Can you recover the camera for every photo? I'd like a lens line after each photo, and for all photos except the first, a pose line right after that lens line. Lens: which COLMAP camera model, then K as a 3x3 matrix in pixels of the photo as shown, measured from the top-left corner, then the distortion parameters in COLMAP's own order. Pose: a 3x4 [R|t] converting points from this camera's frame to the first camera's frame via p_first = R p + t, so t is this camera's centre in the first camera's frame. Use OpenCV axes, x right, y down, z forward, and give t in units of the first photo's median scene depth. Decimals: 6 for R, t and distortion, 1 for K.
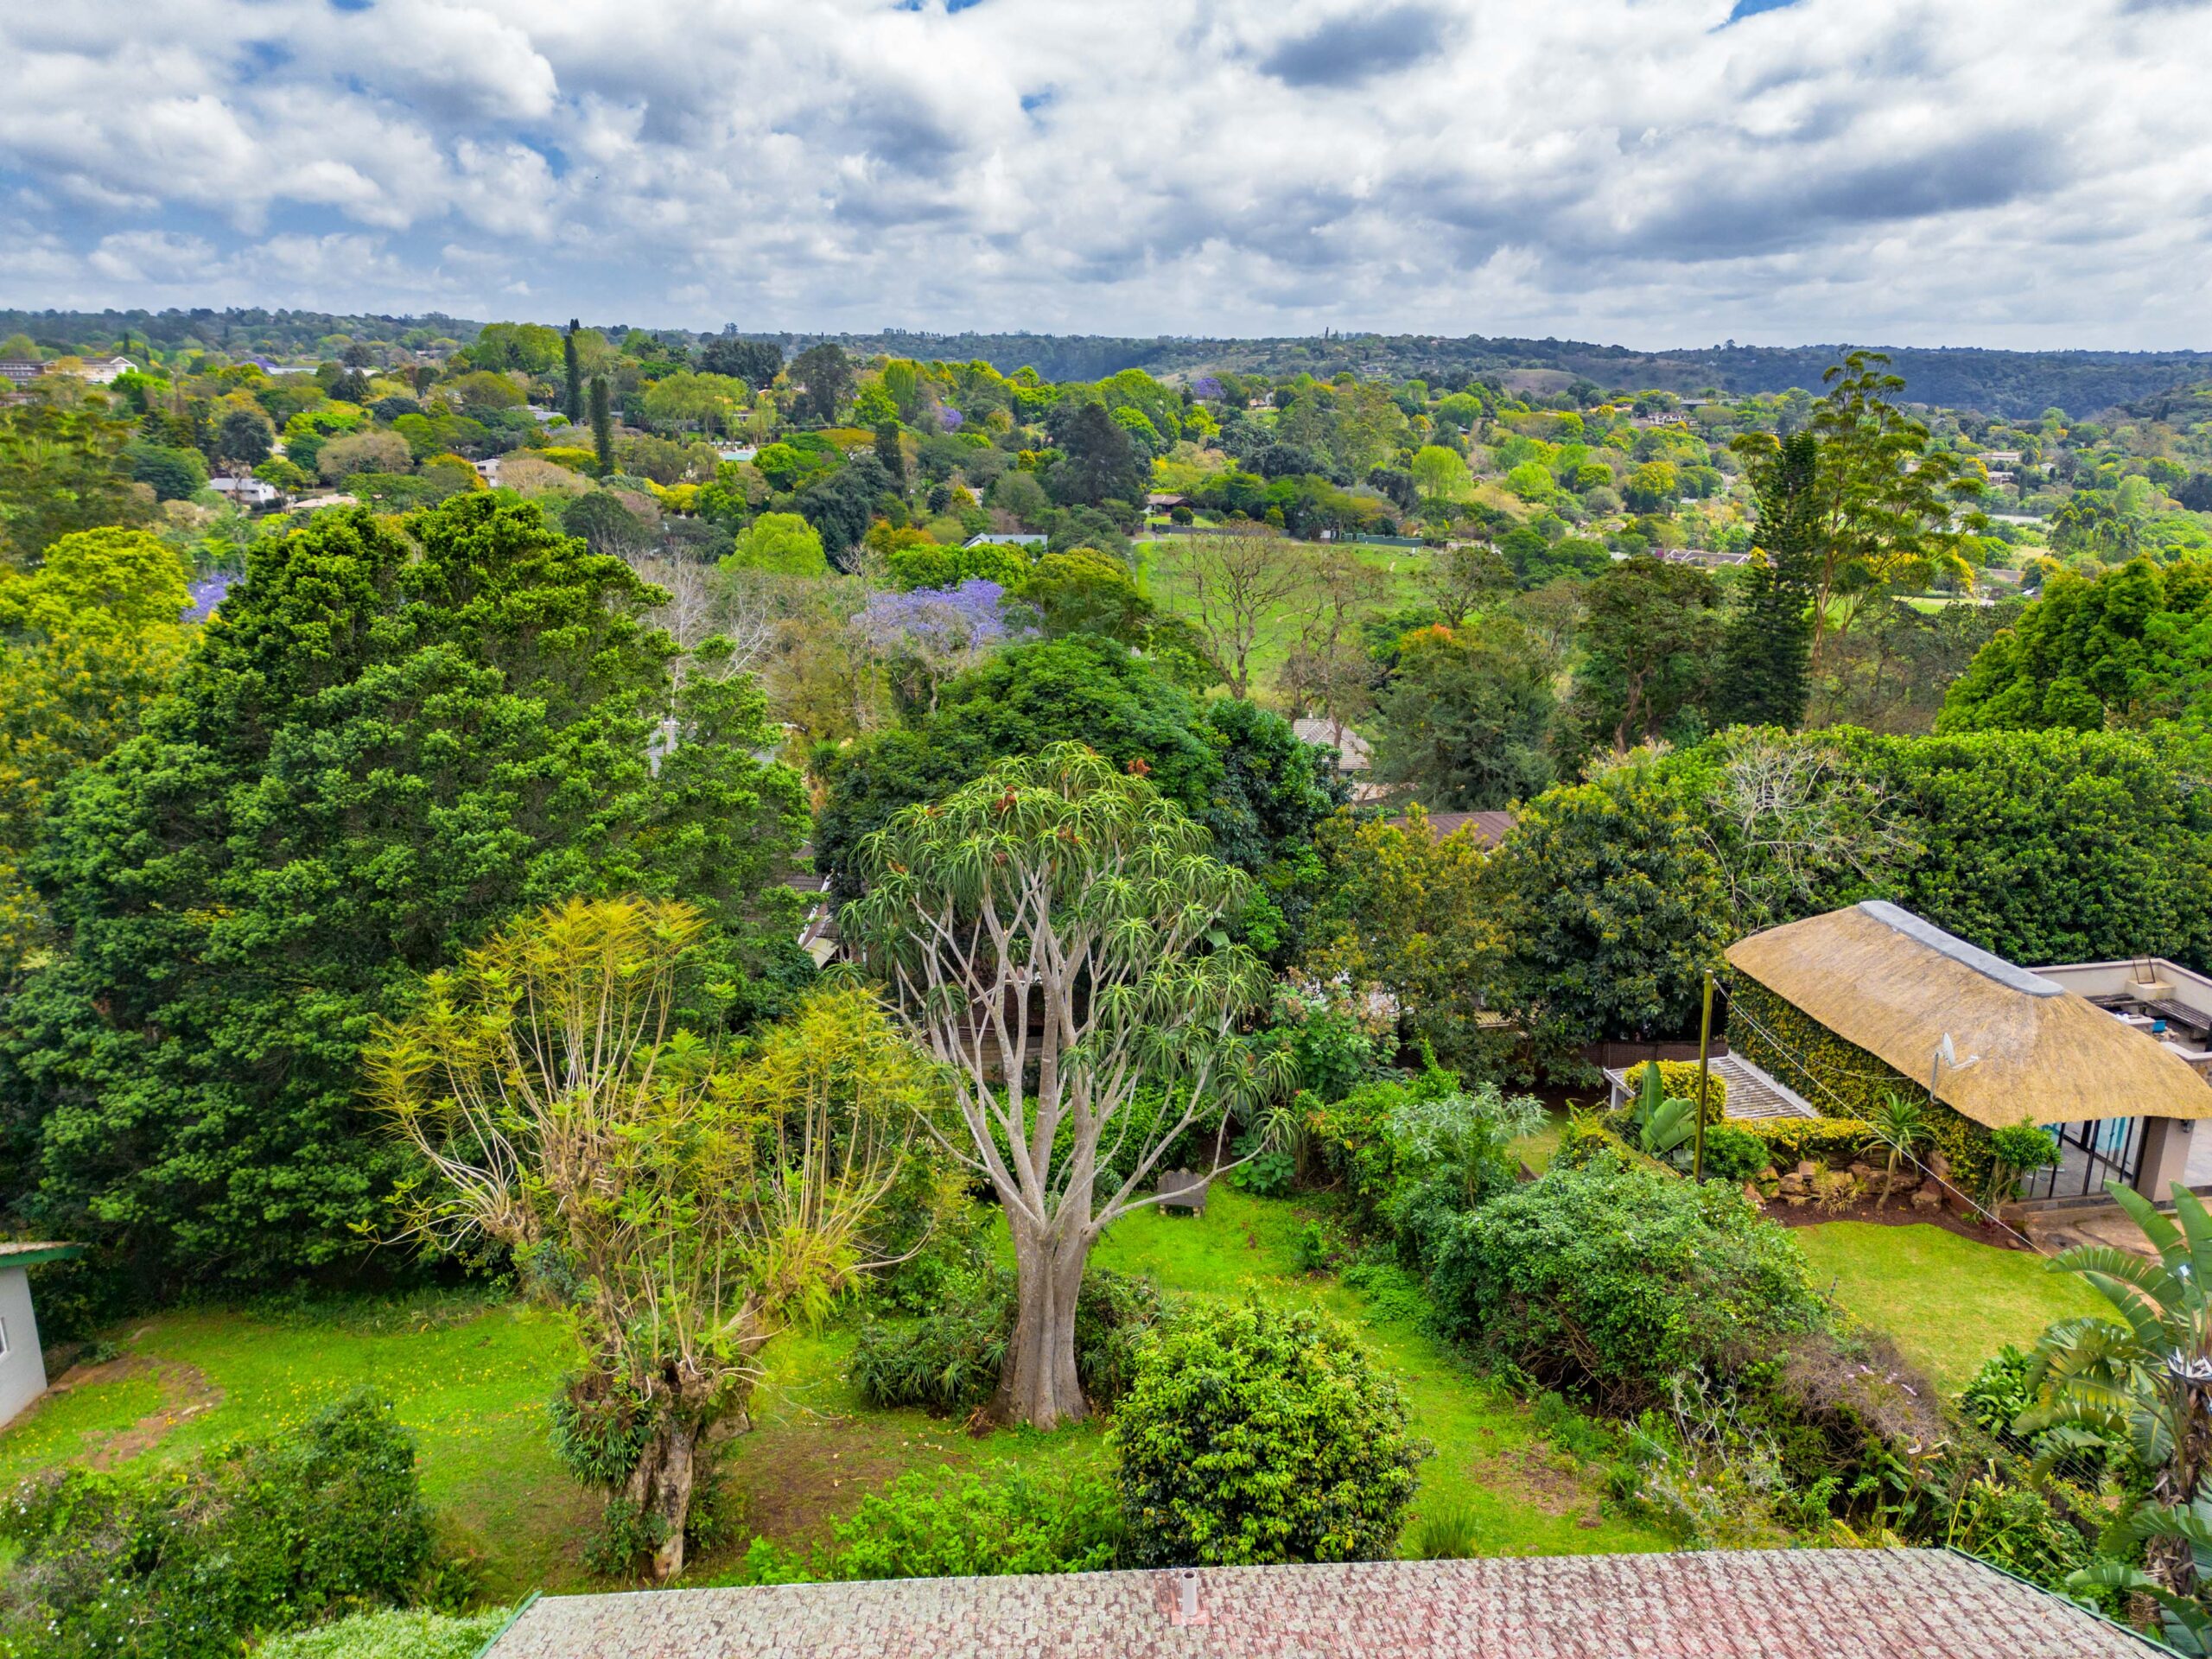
lens RADIAL K [[1573.7, 0, 1106.0], [0, 1573.7, 829.5], [0, 0, 1]] dist [0.076288, -0.082821]
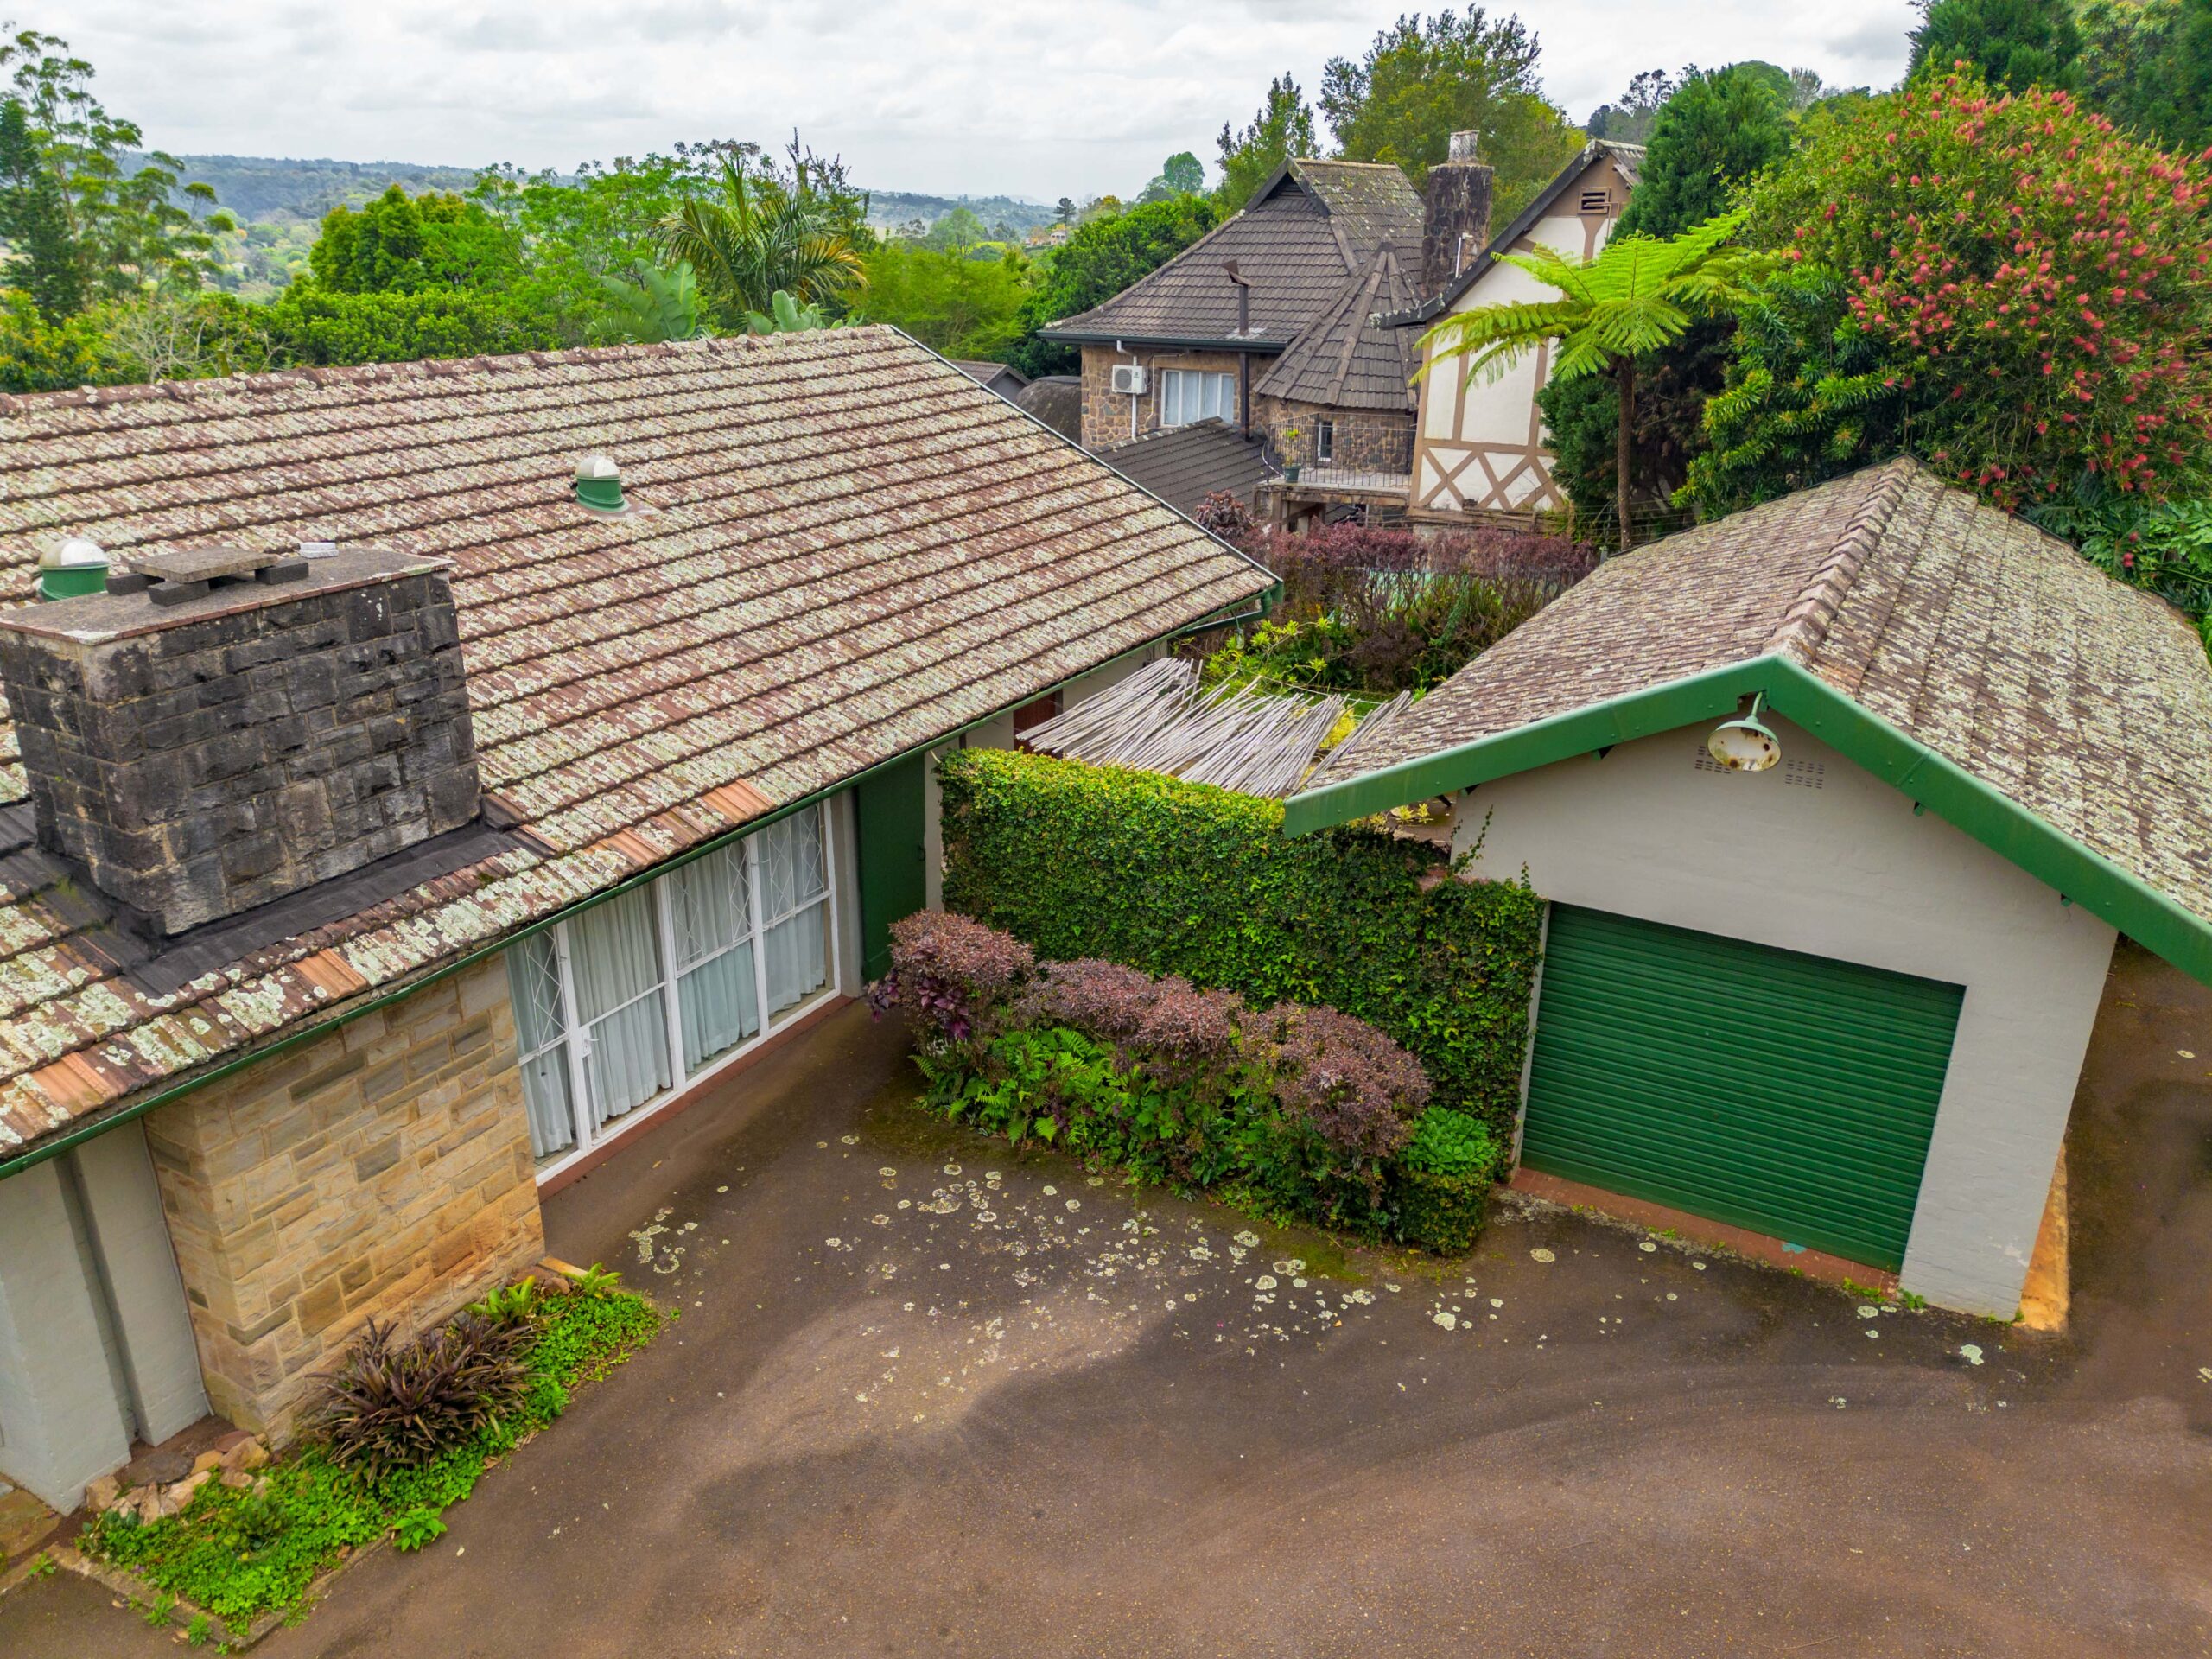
lens RADIAL K [[1573.7, 0, 1106.0], [0, 1573.7, 829.5], [0, 0, 1]] dist [0.076288, -0.082821]
pose [[0.543536, -0.307648, 0.780975, -0.099863], [0.221758, 0.949985, 0.219889, 0.119936], [-0.809563, 0.053669, 0.584574, -0.044029]]
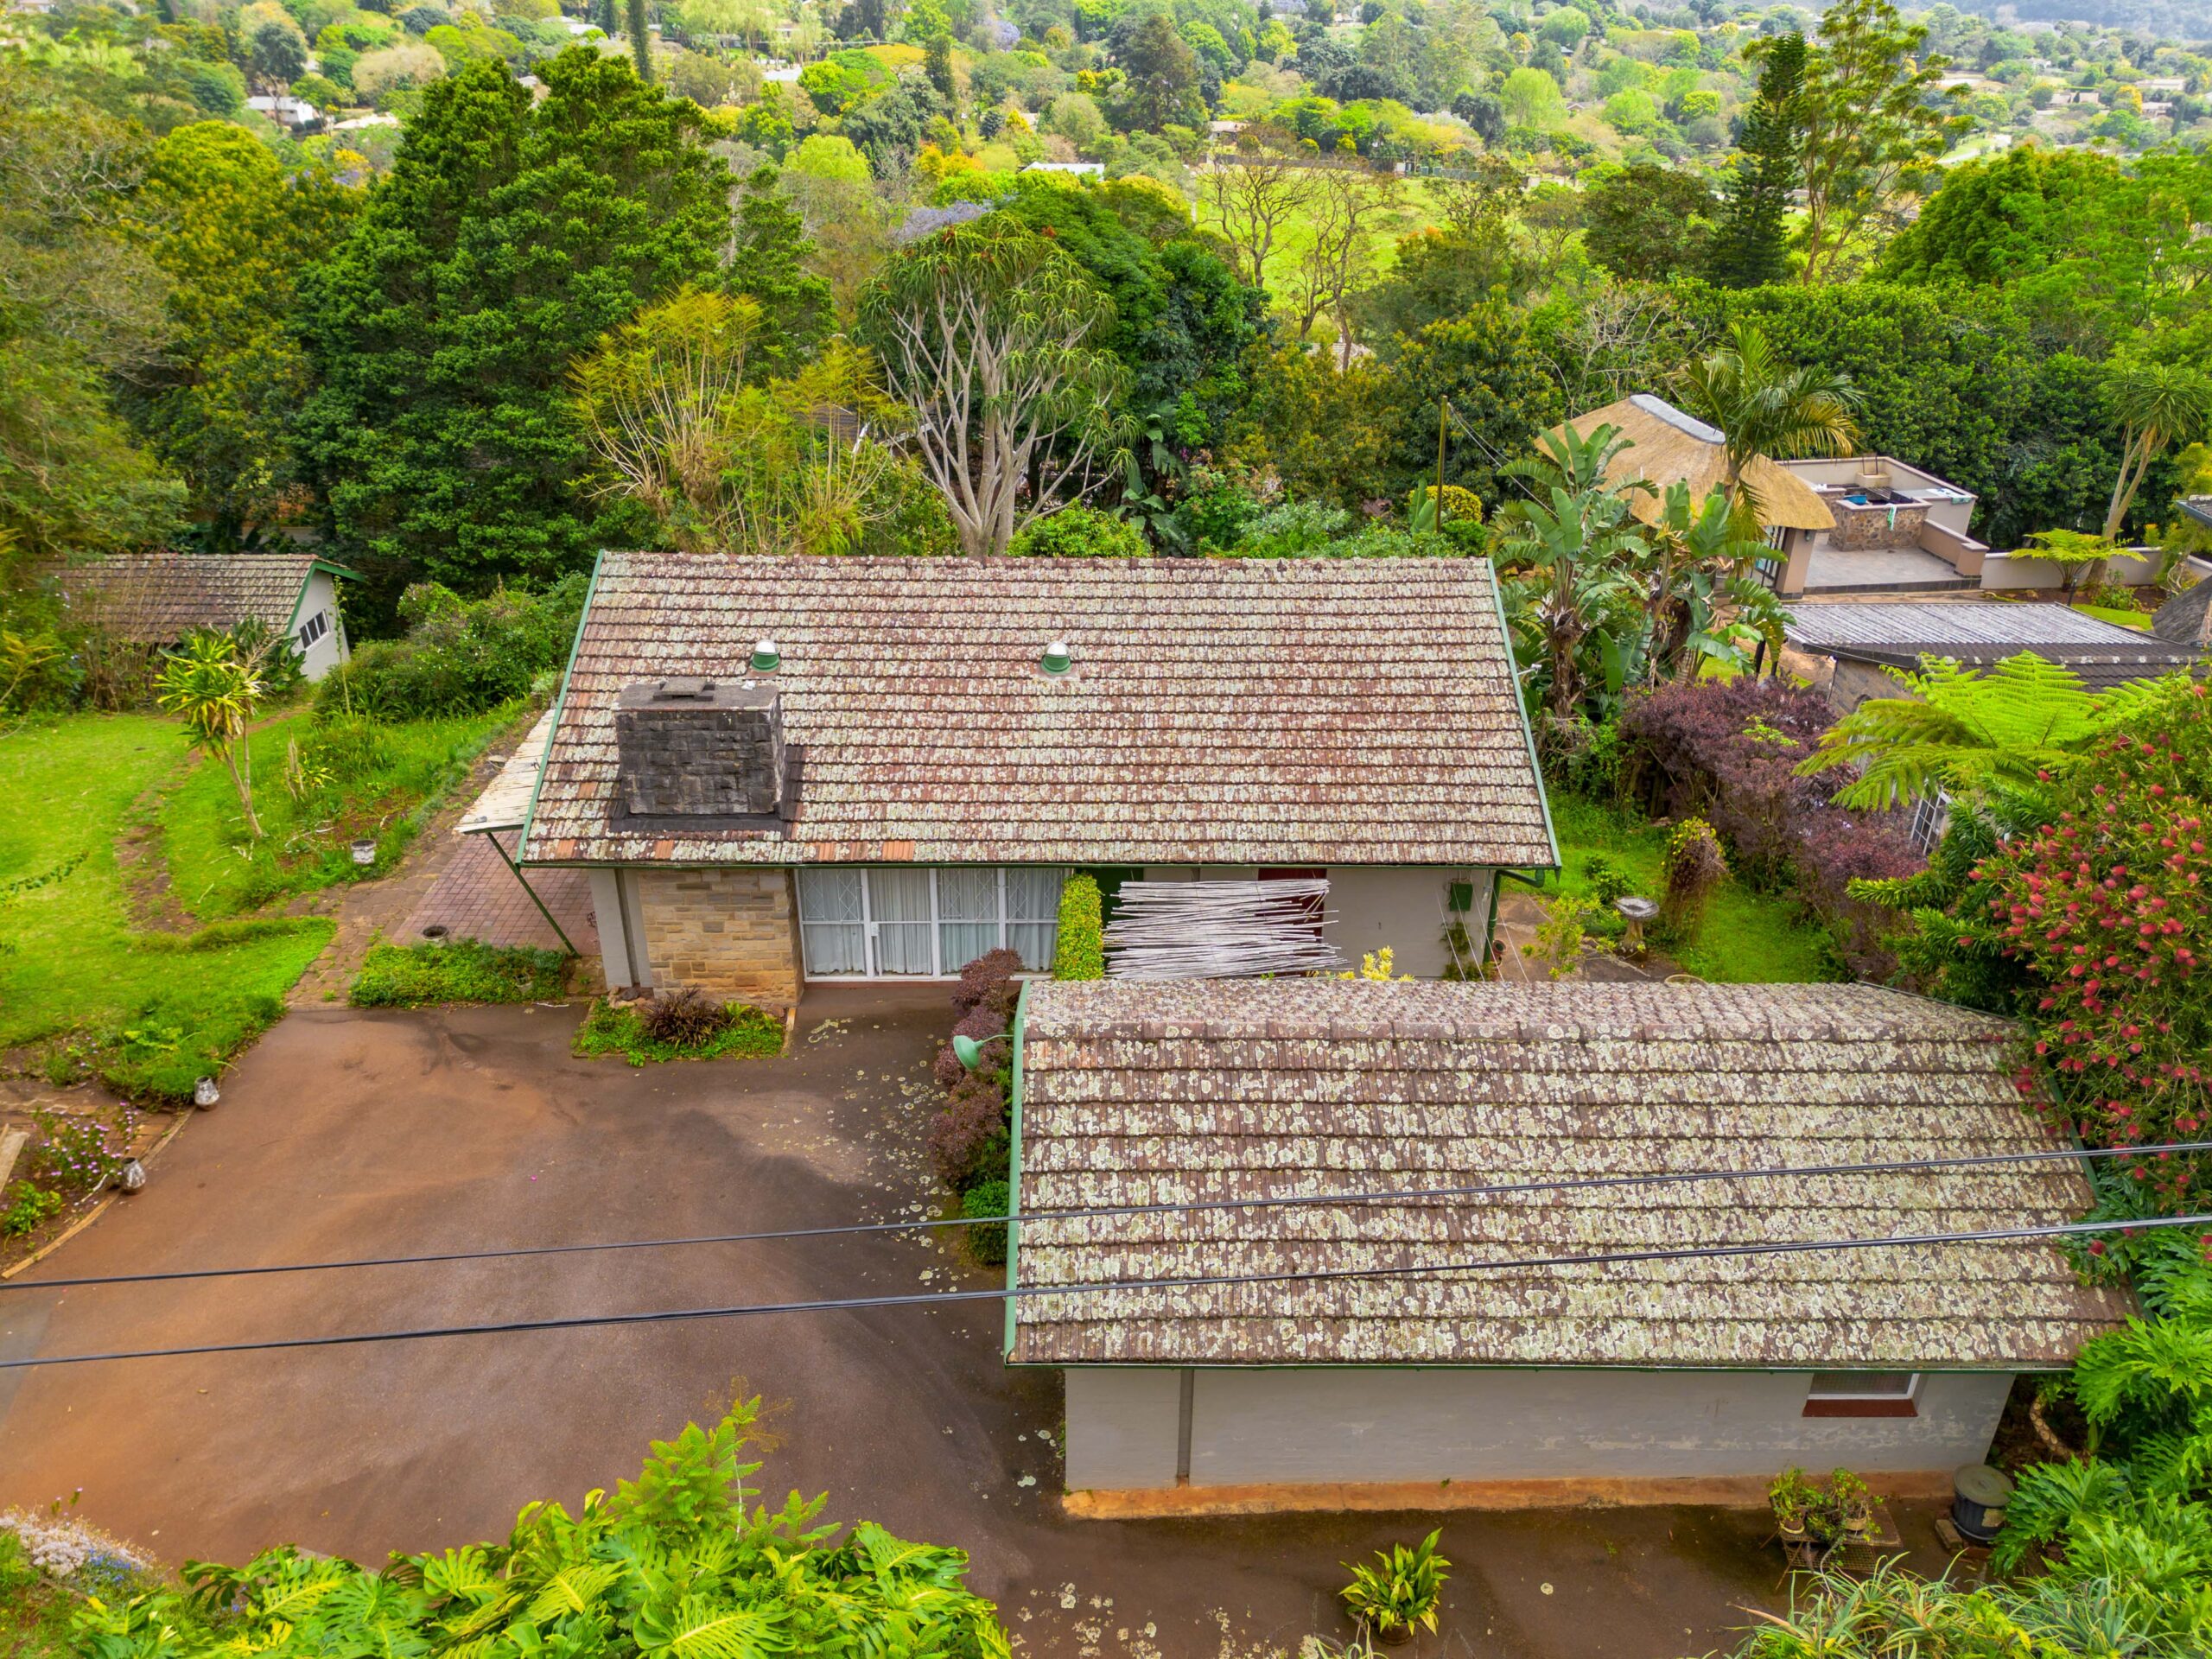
lens RADIAL K [[1573.7, 0, 1106.0], [0, 1573.7, 829.5], [0, 0, 1]] dist [0.076288, -0.082821]
pose [[0.999149, 0.022437, -0.034624, 0.052686], [-0.014842, 0.978485, 0.205784, 0.076257], [0.038497, -0.205095, 0.977985, -0.218870]]
